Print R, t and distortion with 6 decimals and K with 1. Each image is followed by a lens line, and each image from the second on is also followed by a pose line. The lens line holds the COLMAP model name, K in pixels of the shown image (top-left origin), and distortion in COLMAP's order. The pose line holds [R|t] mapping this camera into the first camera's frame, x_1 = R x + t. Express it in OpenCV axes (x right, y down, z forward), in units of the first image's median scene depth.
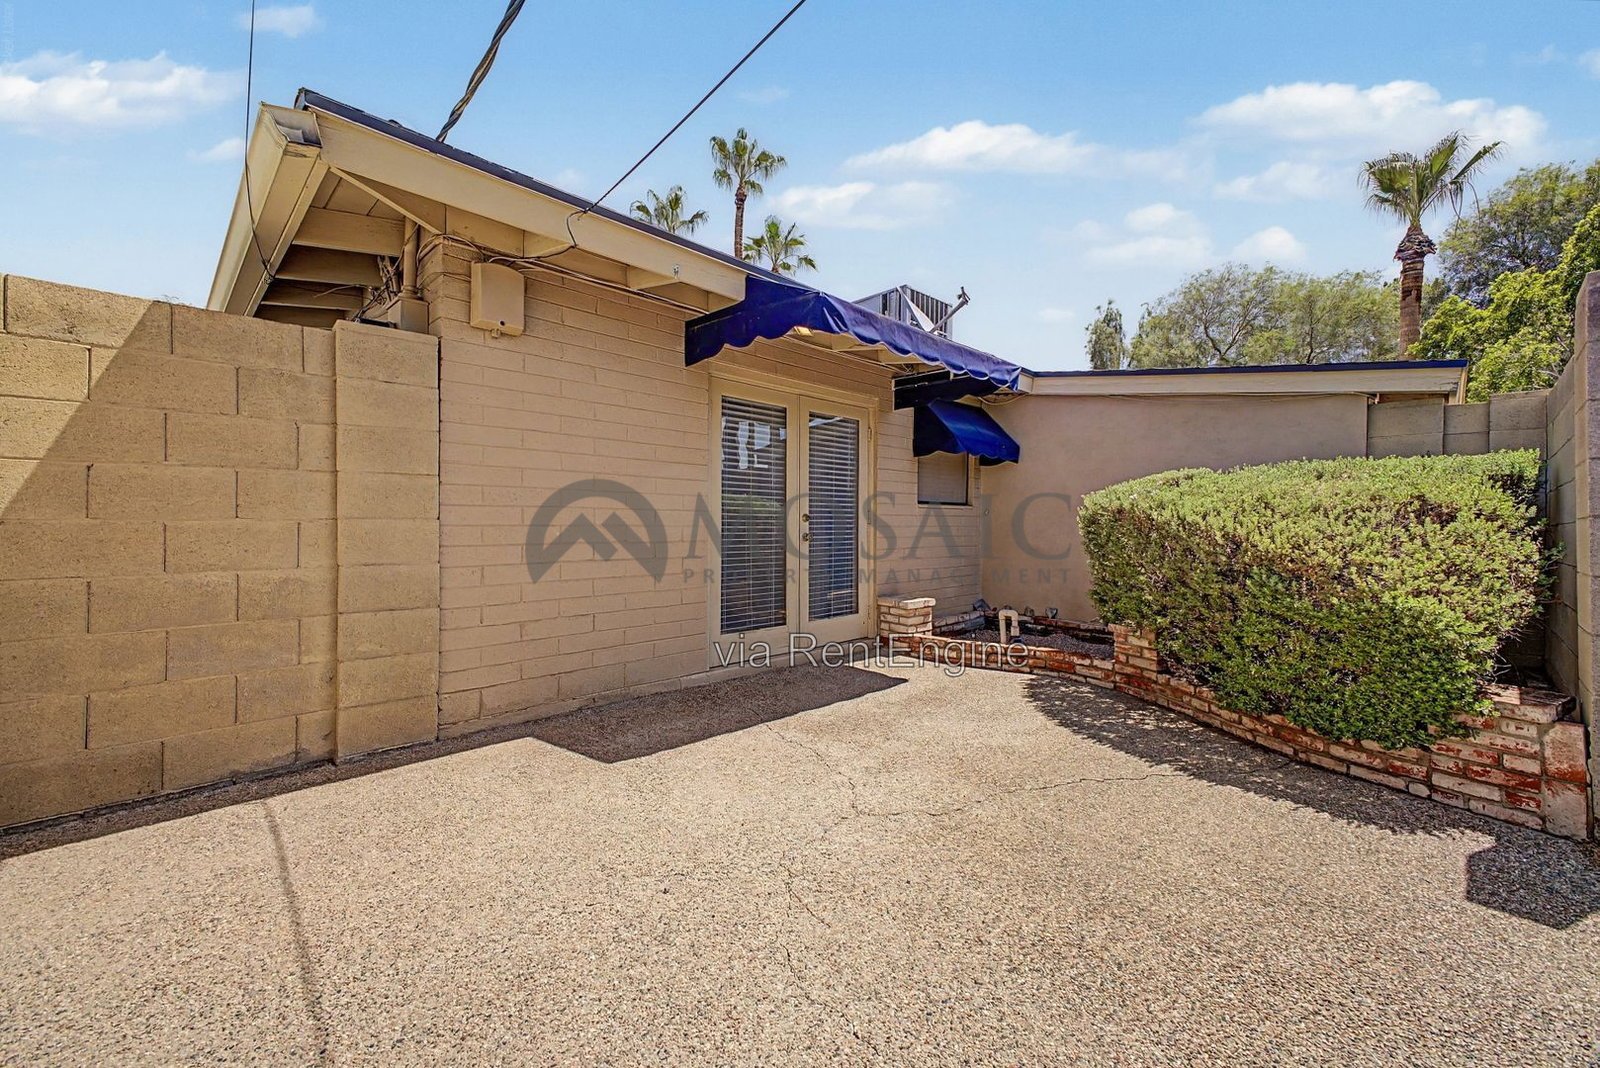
lens RADIAL K [[662.8, 0, 797.3], [0, 662.8, 525.4], [0, 0, 1]] dist [0.000826, -0.000051]
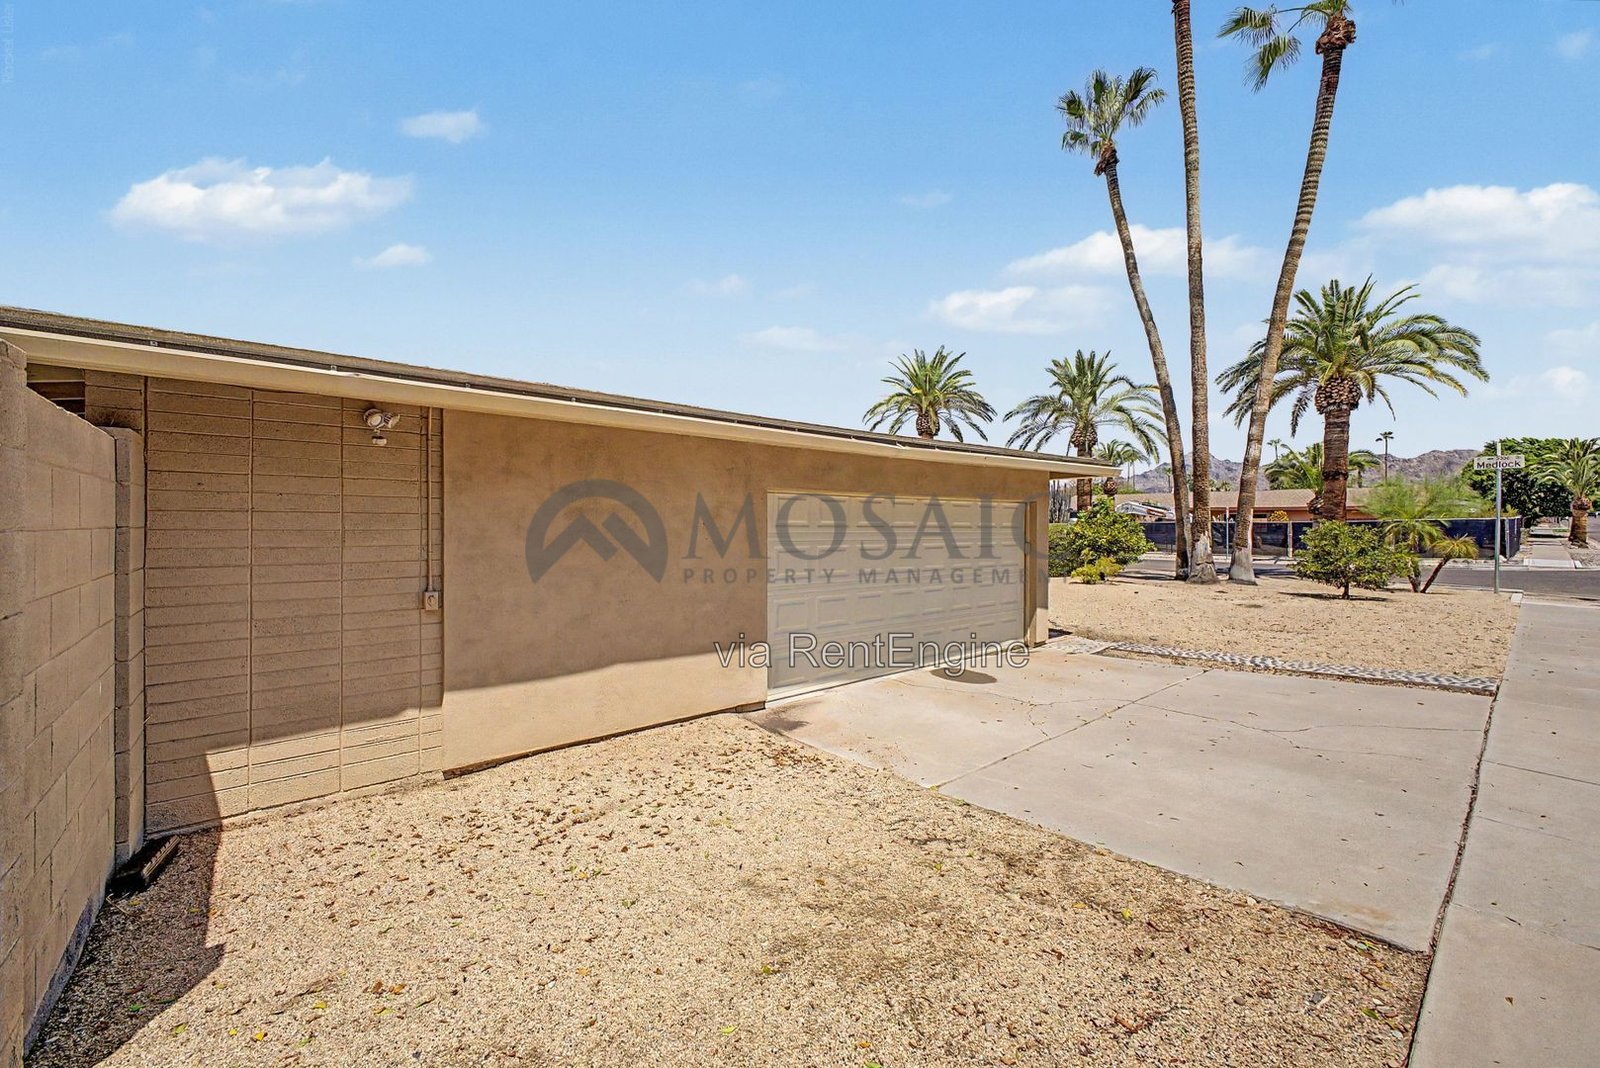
lens RADIAL K [[662.8, 0, 797.3], [0, 662.8, 525.4], [0, 0, 1]] dist [0.000826, -0.000051]
pose [[0.999999, -0.001044, -0.000271, -0.246509], [0.001043, 0.999999, -0.001291, -0.156883], [0.000273, 0.001290, 0.999999, -0.000852]]
